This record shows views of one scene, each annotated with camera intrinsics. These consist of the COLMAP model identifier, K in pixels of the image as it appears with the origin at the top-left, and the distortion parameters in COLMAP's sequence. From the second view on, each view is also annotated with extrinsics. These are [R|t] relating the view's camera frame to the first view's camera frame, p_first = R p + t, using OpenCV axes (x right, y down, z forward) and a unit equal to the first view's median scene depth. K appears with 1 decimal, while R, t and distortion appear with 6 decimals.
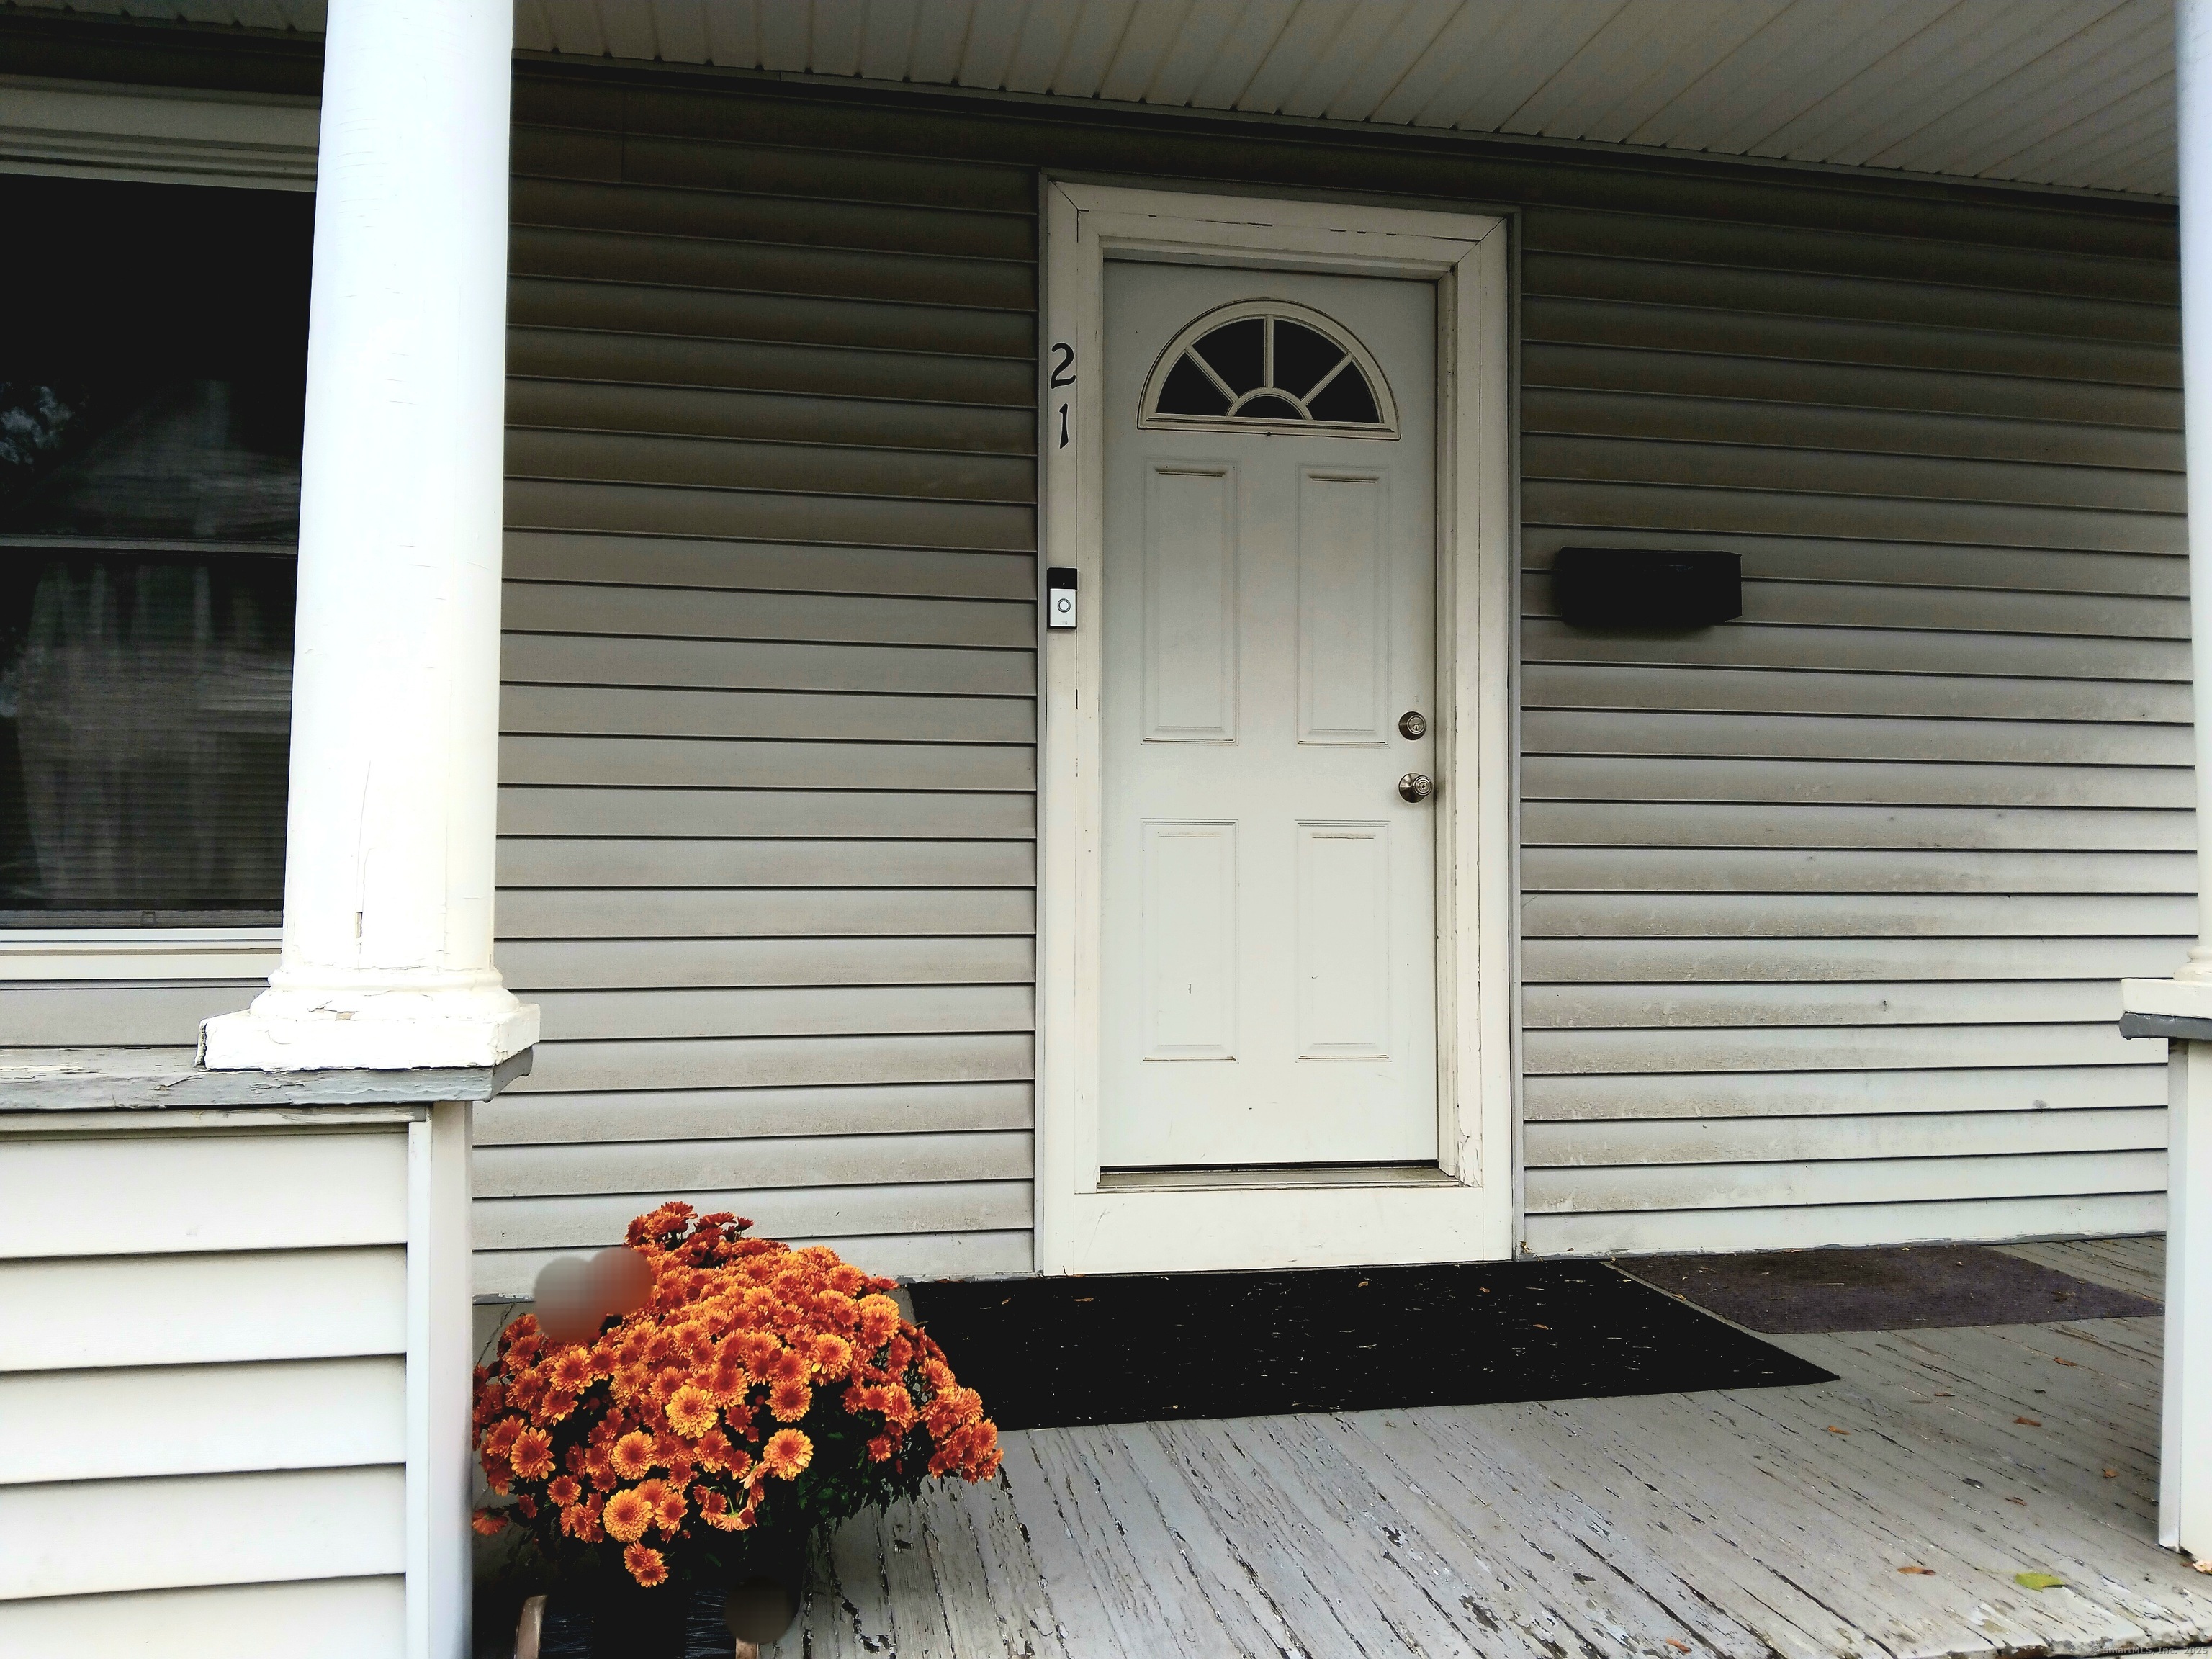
lens RADIAL K [[1711.0, 0, 1110.0], [0, 1711.0, 838.8], [0, 0, 1]] dist [0.000749, -0.037223]
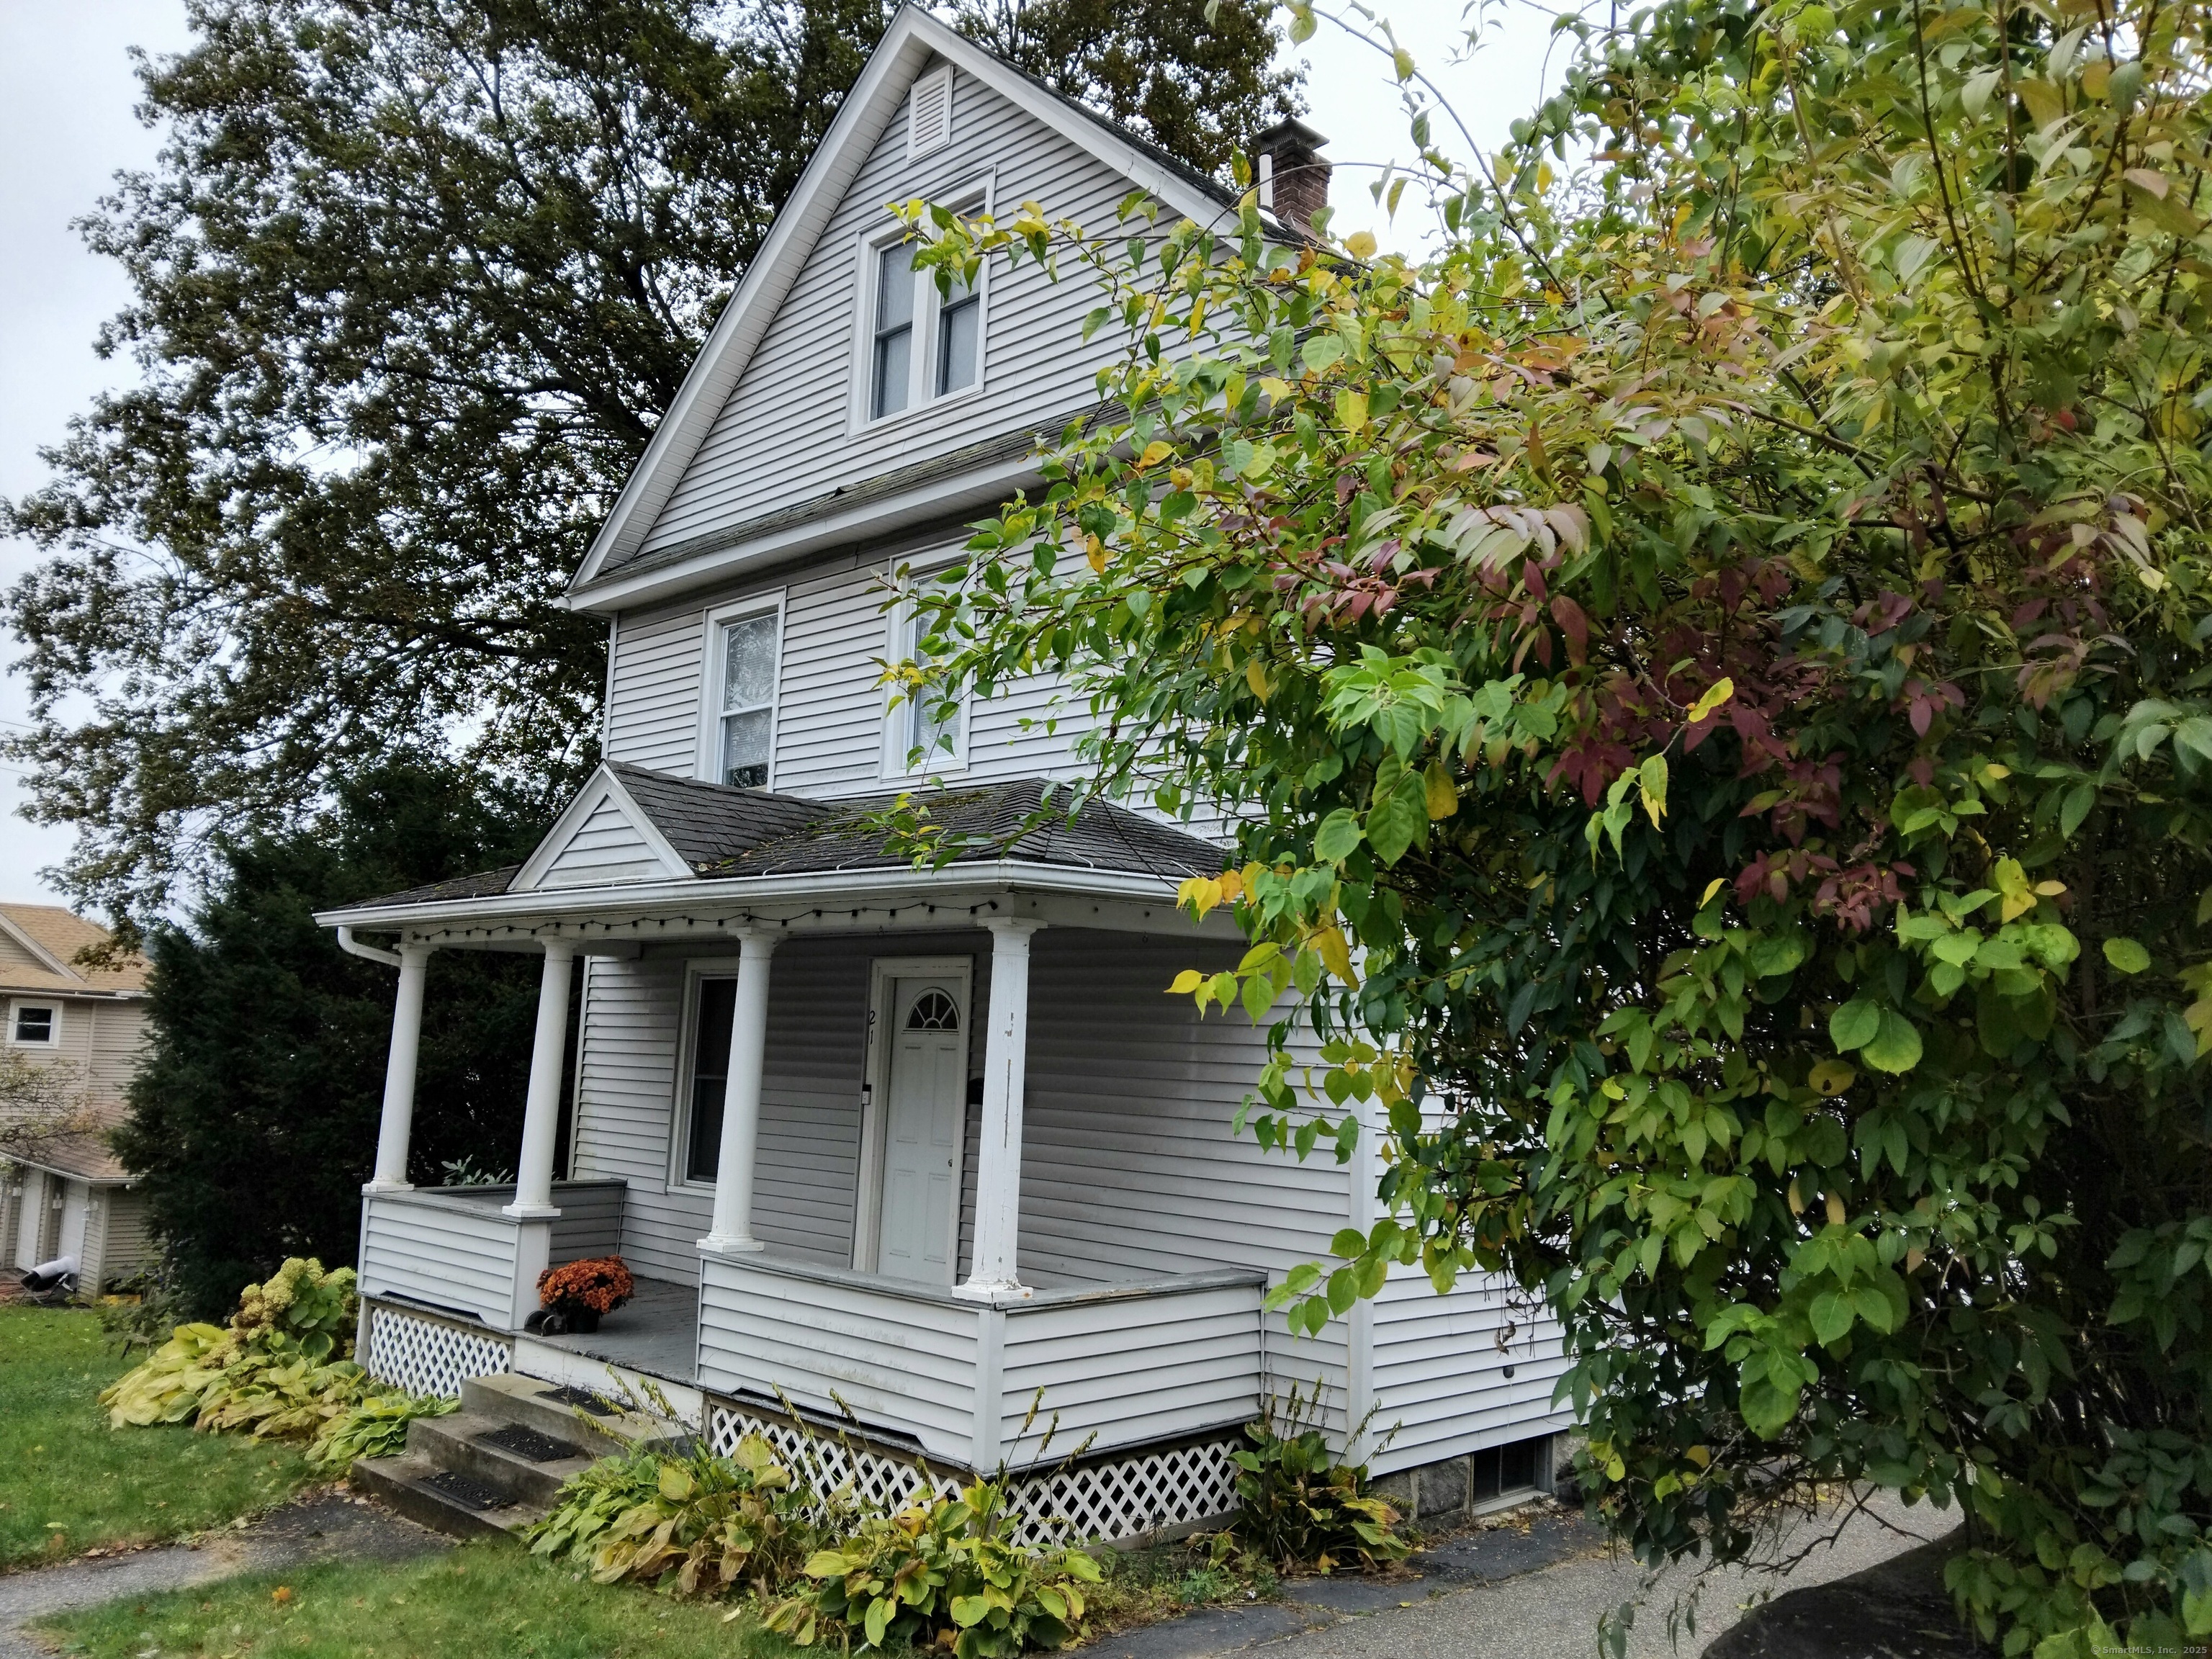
lens RADIAL K [[1711.0, 0, 1110.0], [0, 1711.0, 838.8], [0, 0, 1]] dist [0.000749, -0.037223]
pose [[0.588572, -0.085474, -0.803913, 2.711631], [-0.015159, 0.993054, -0.116683, -0.242454], [0.808303, 0.080863, 0.583188, -0.474452]]
